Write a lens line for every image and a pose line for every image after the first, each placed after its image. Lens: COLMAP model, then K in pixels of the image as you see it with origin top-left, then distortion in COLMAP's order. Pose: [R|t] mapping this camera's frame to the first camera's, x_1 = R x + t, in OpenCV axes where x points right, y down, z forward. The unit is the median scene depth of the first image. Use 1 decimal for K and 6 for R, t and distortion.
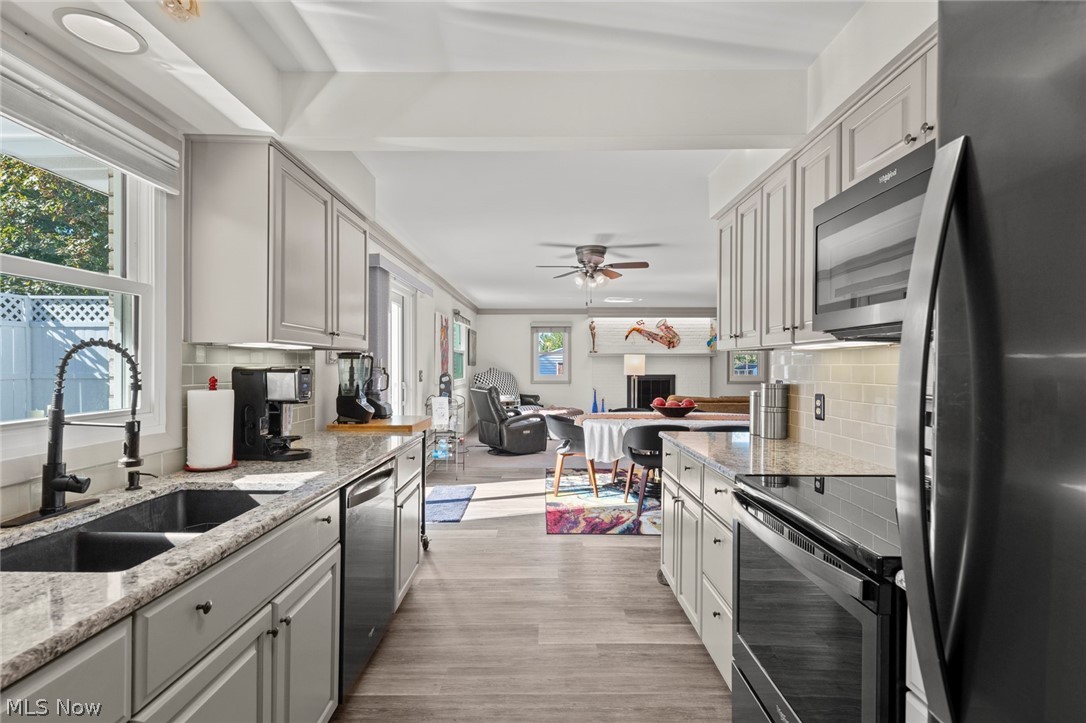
lens RADIAL K [[510.3, 0, 544.7], [0, 510.3, 369.0], [0, 0, 1]] dist [-0.001545, -0.000260]
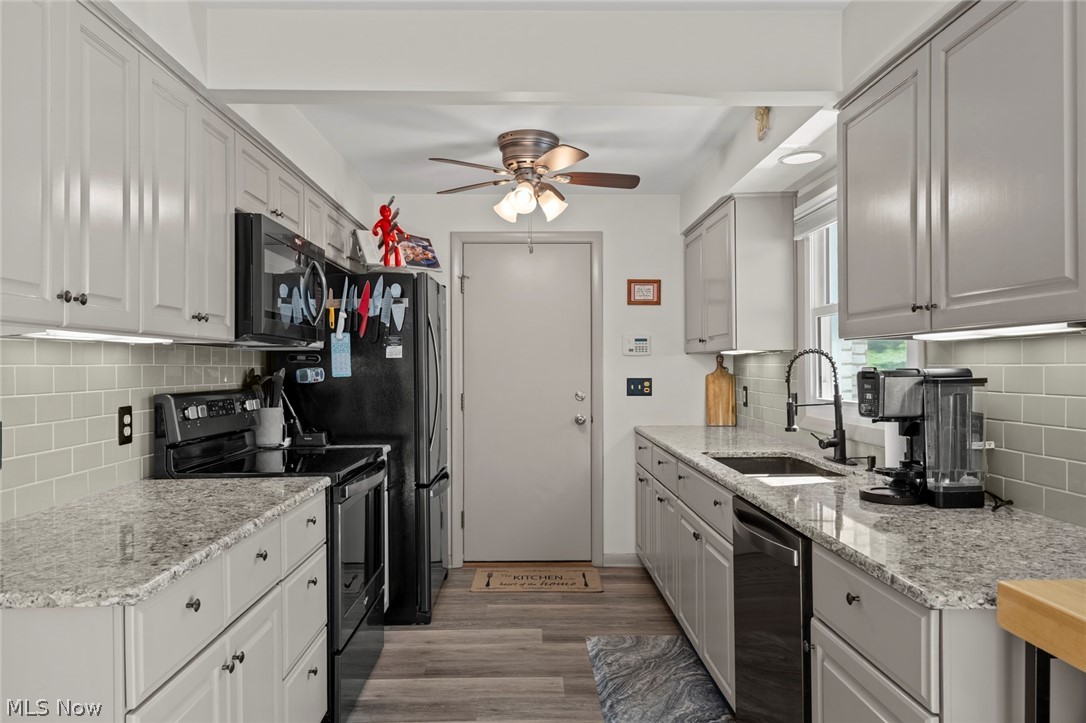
lens RADIAL K [[718.9, 0, 539.8], [0, 718.9, 365.4], [0, 0, 1]] dist [0.004194, 0.000661]
pose [[-0.999827, -0.000681, -0.018607, -0.001963], [-0.000791, 0.999982, 0.005891, -0.007895], [0.018602, 0.005905, -0.999810, 1.053955]]
